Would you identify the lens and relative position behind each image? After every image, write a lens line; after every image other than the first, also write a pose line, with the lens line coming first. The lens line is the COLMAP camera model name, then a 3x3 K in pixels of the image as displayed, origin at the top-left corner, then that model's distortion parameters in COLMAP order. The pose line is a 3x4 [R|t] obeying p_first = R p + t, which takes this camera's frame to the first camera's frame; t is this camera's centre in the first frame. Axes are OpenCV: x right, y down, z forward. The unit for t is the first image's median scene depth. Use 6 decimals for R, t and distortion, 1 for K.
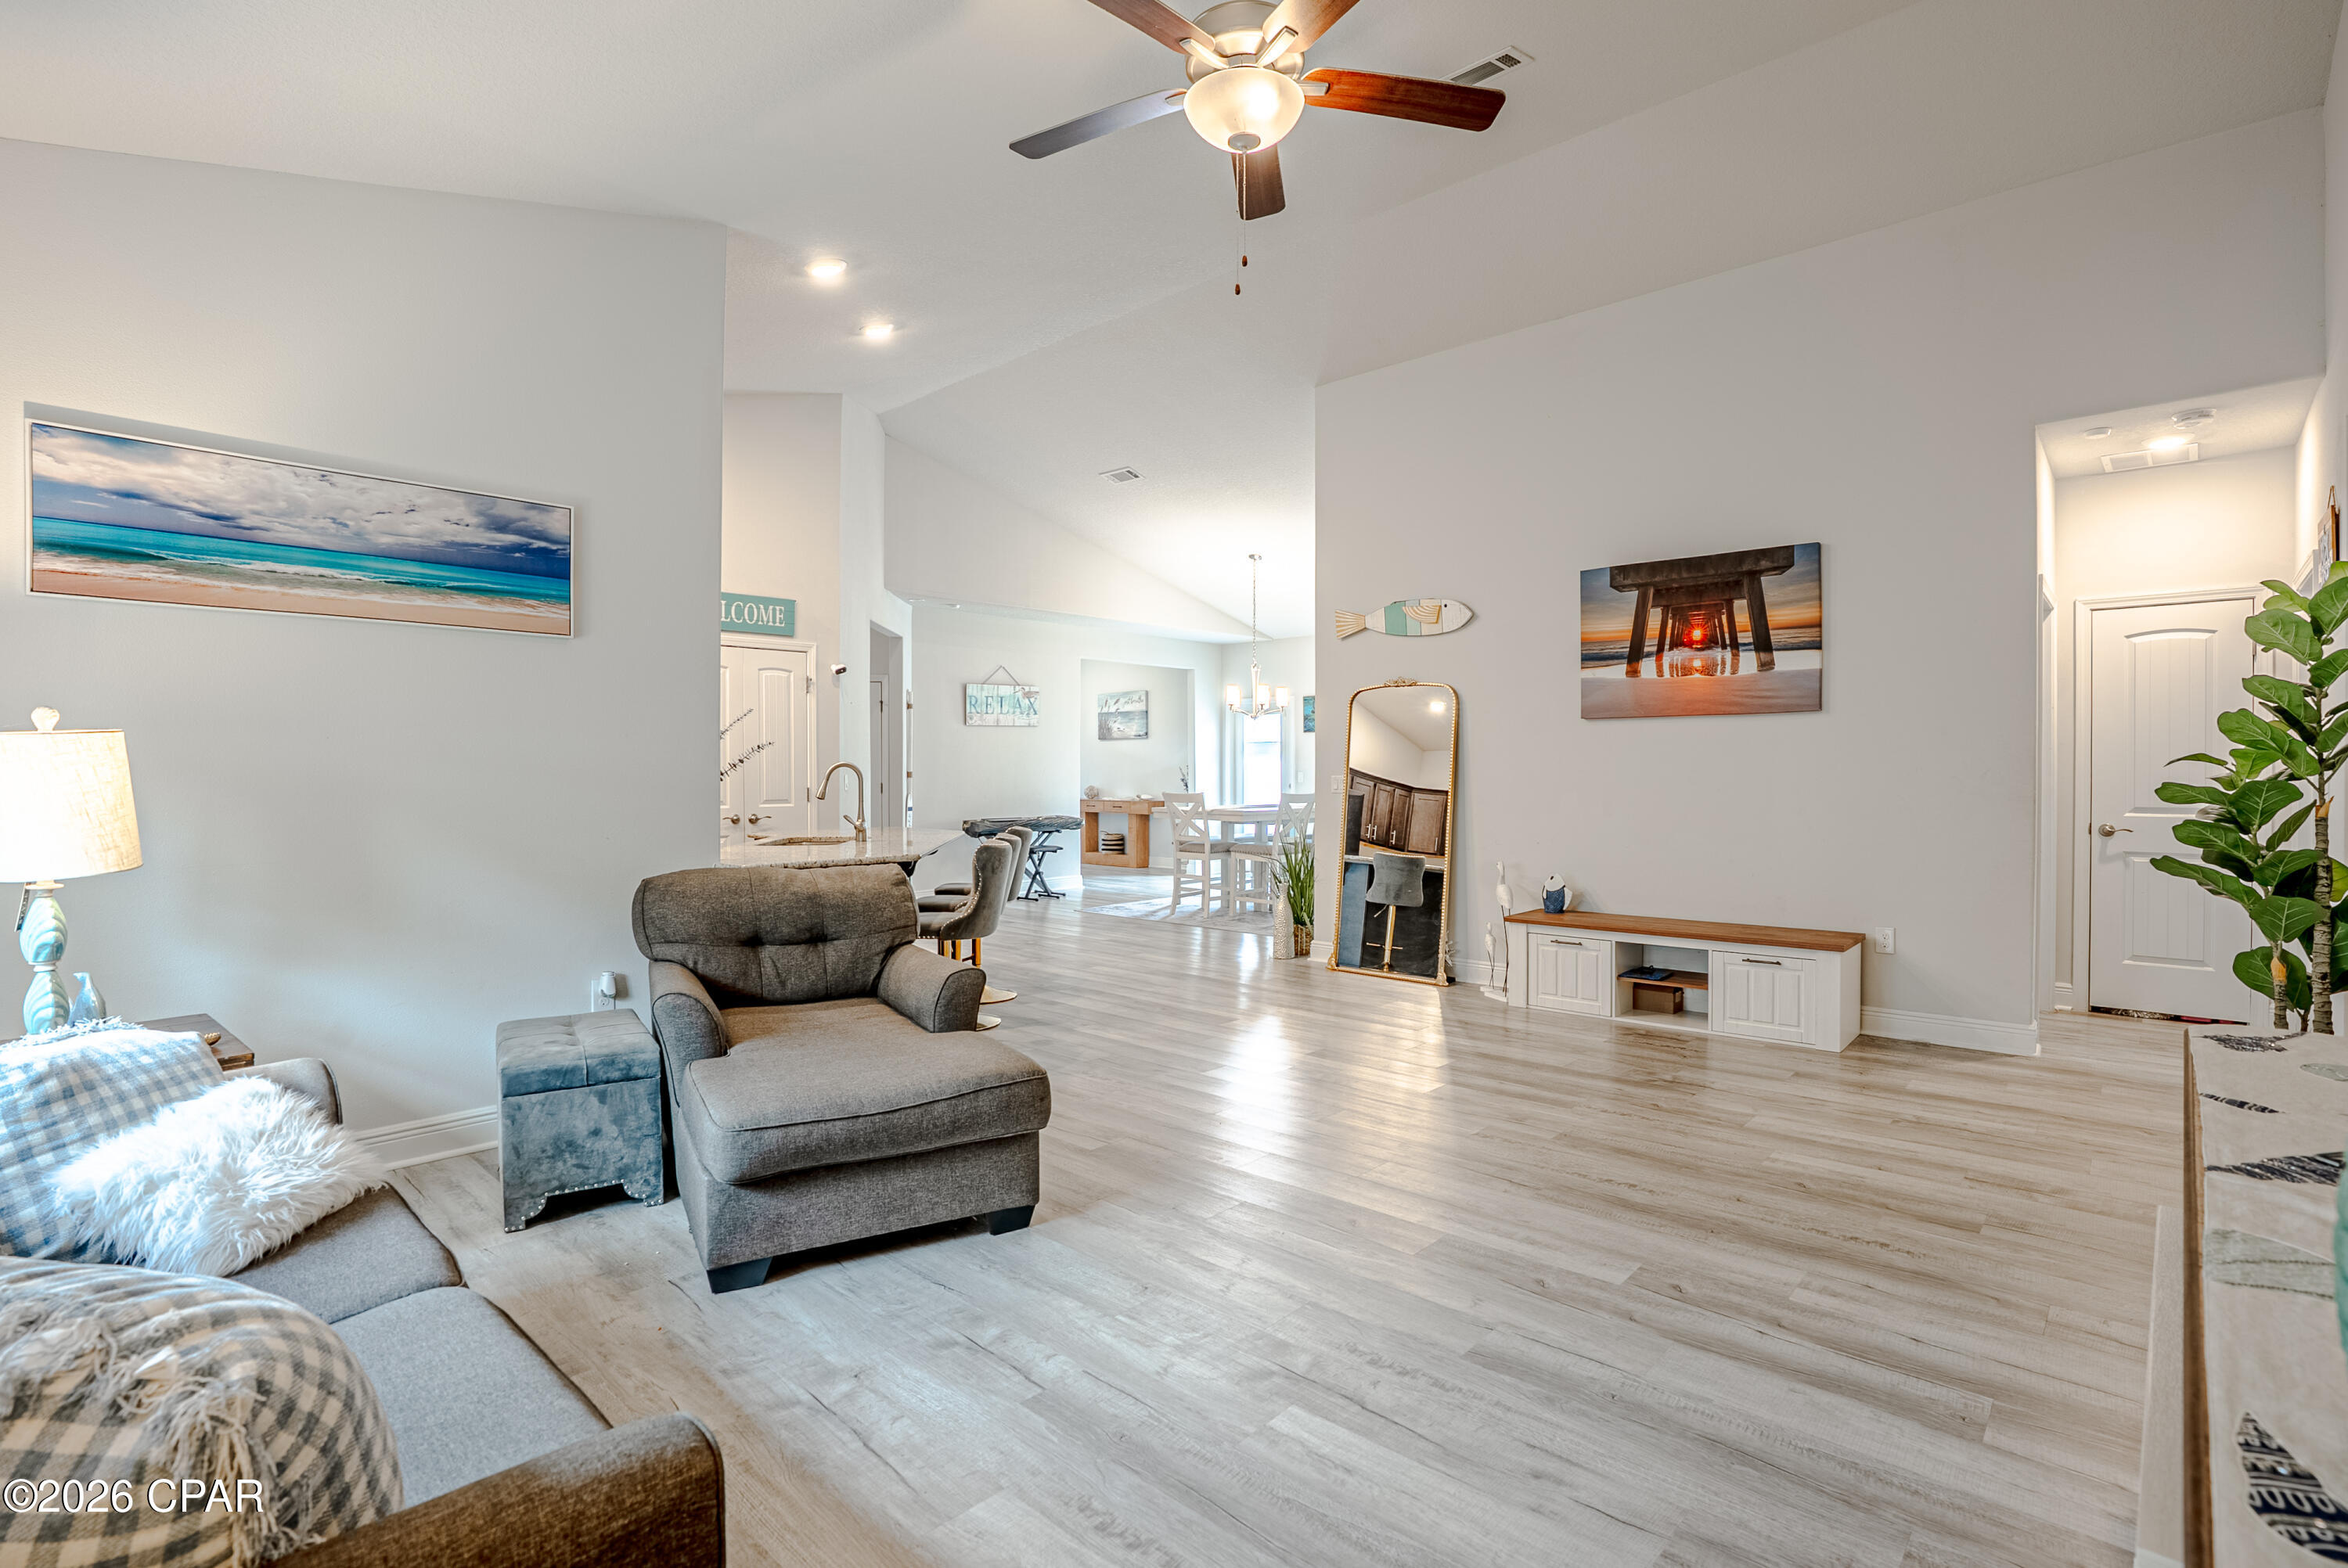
lens RADIAL K [[1098.2, 0, 1176.6], [0, 1098.2, 784.3], [0, 0, 1]] dist [-0.058456, 0.019782]
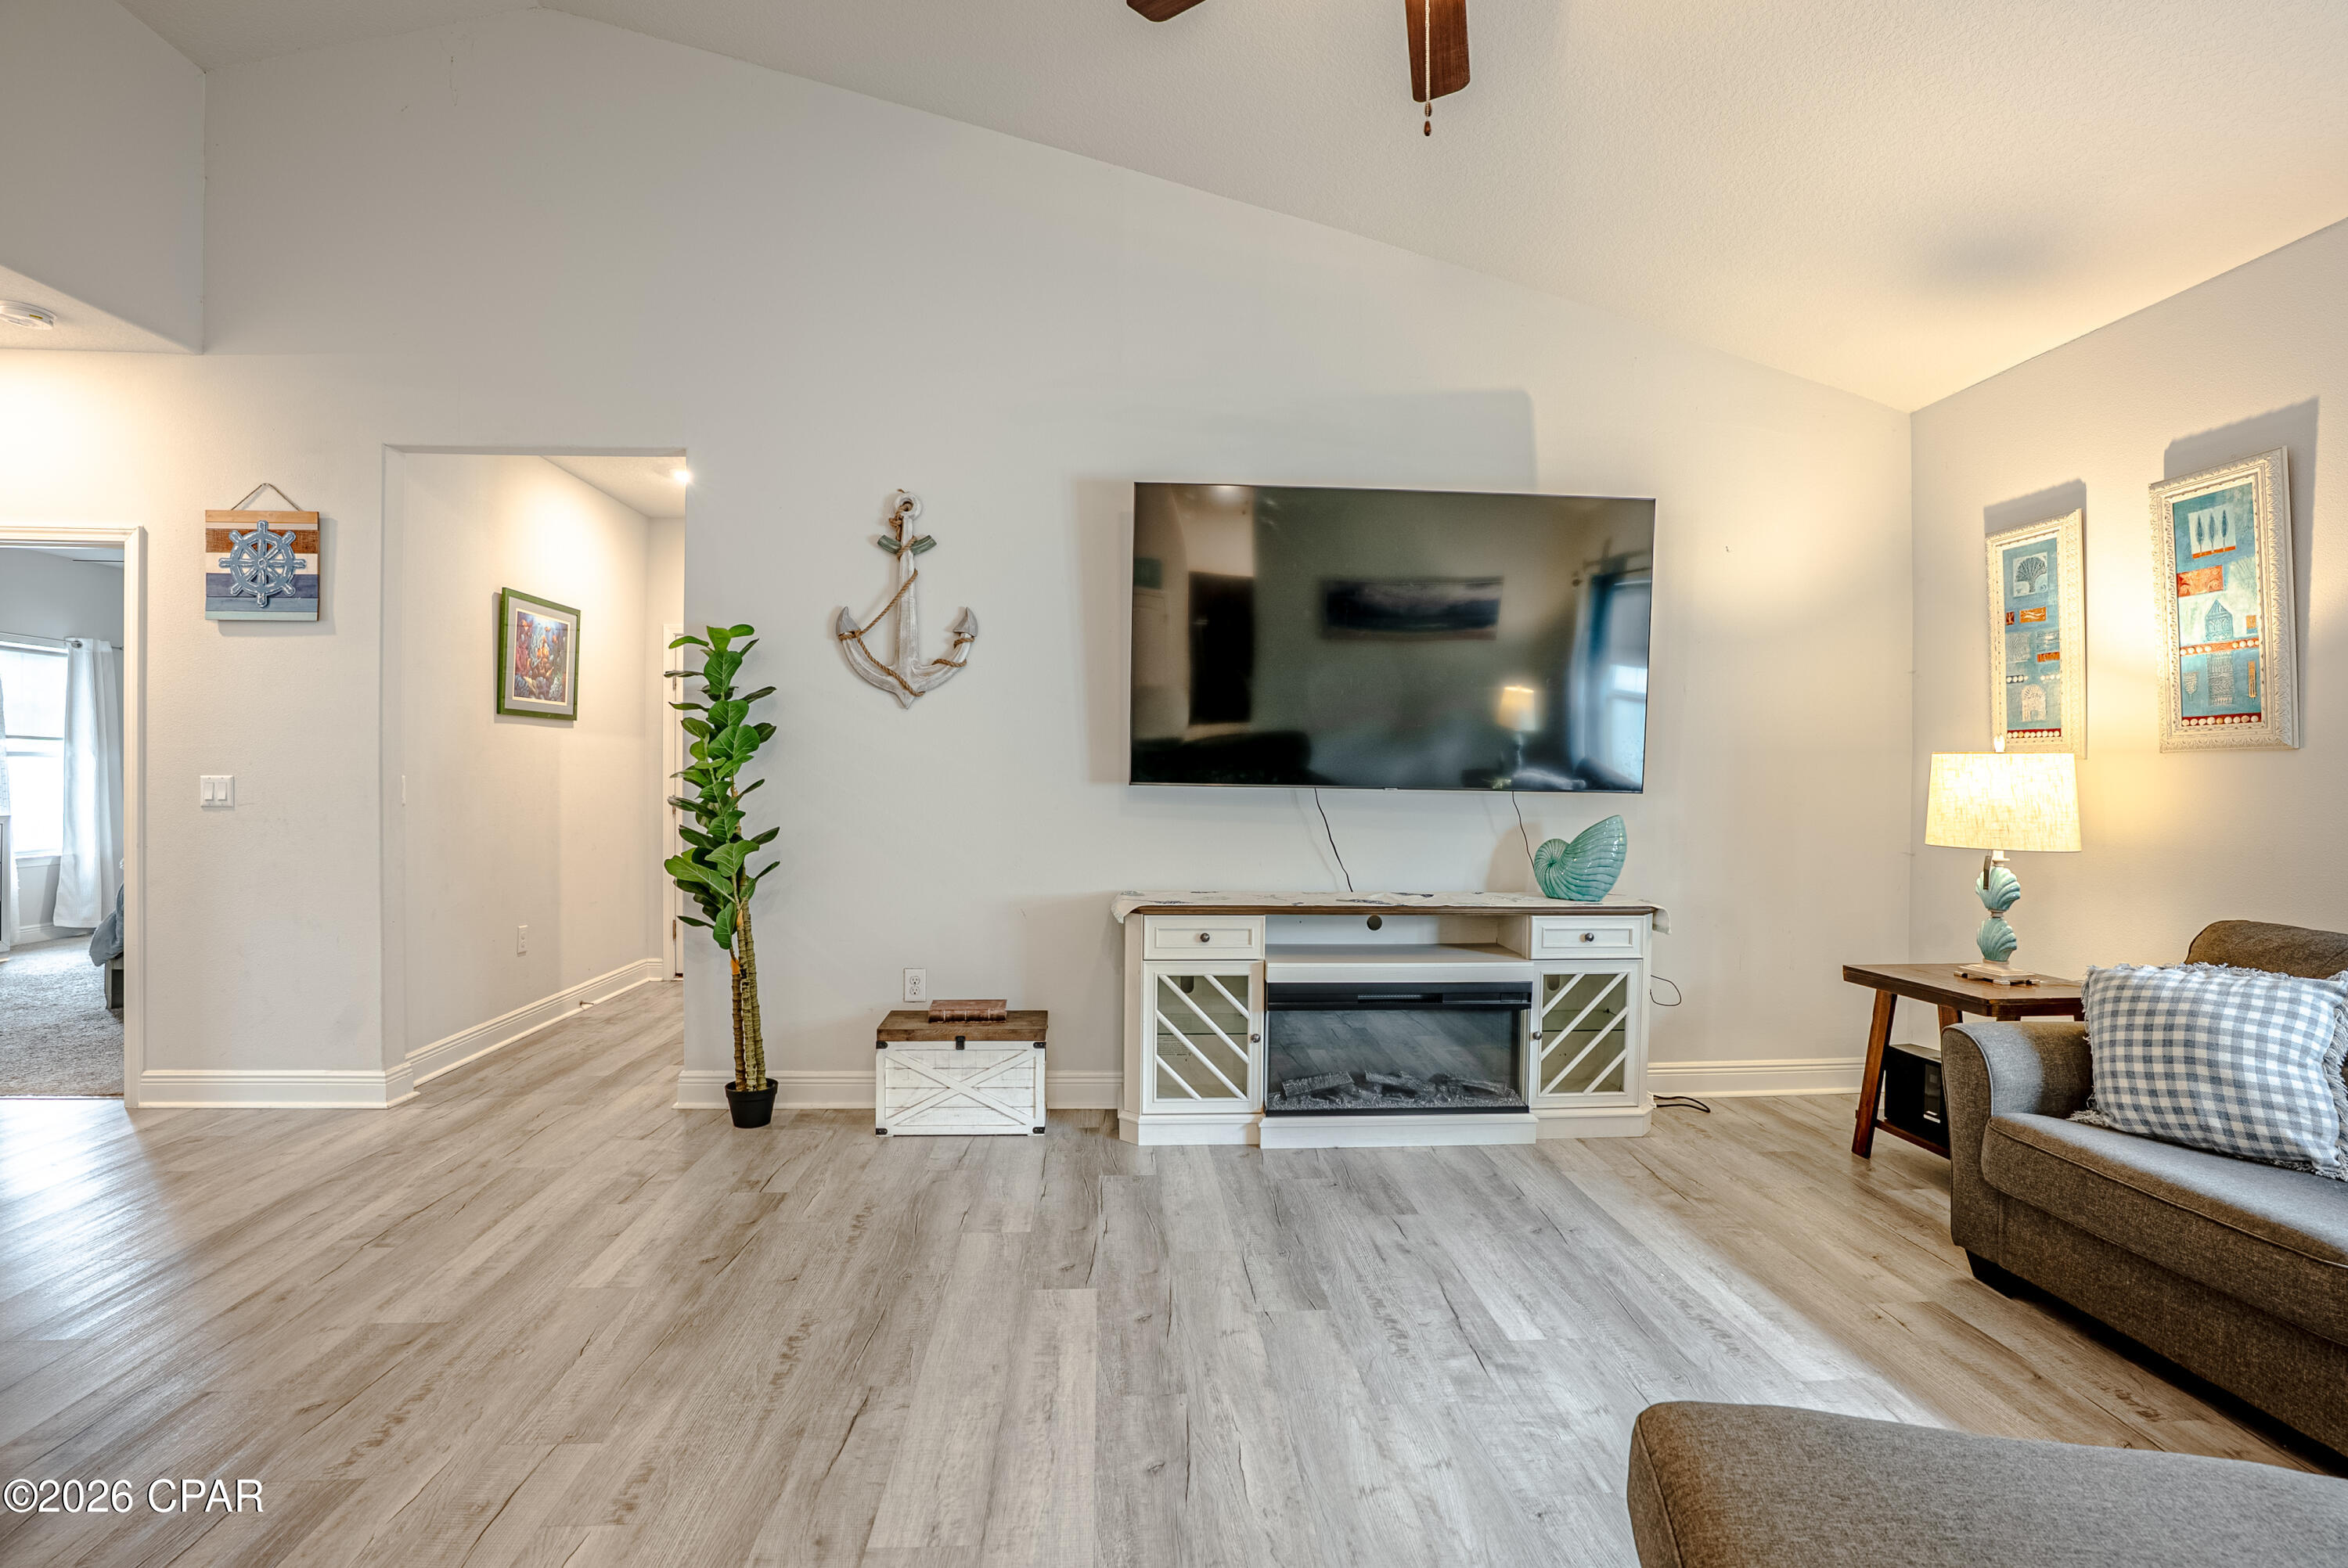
lens RADIAL K [[1098.2, 0, 1186.4], [0, 1098.2, 778.9], [0, 0, 1]] dist [-0.058456, 0.019782]
pose [[-0.733357, -0.009744, 0.679774, -0.160310], [0.000749, 0.999885, 0.015141, -0.011520], [-0.679844, 0.011613, -0.733265, 0.812268]]
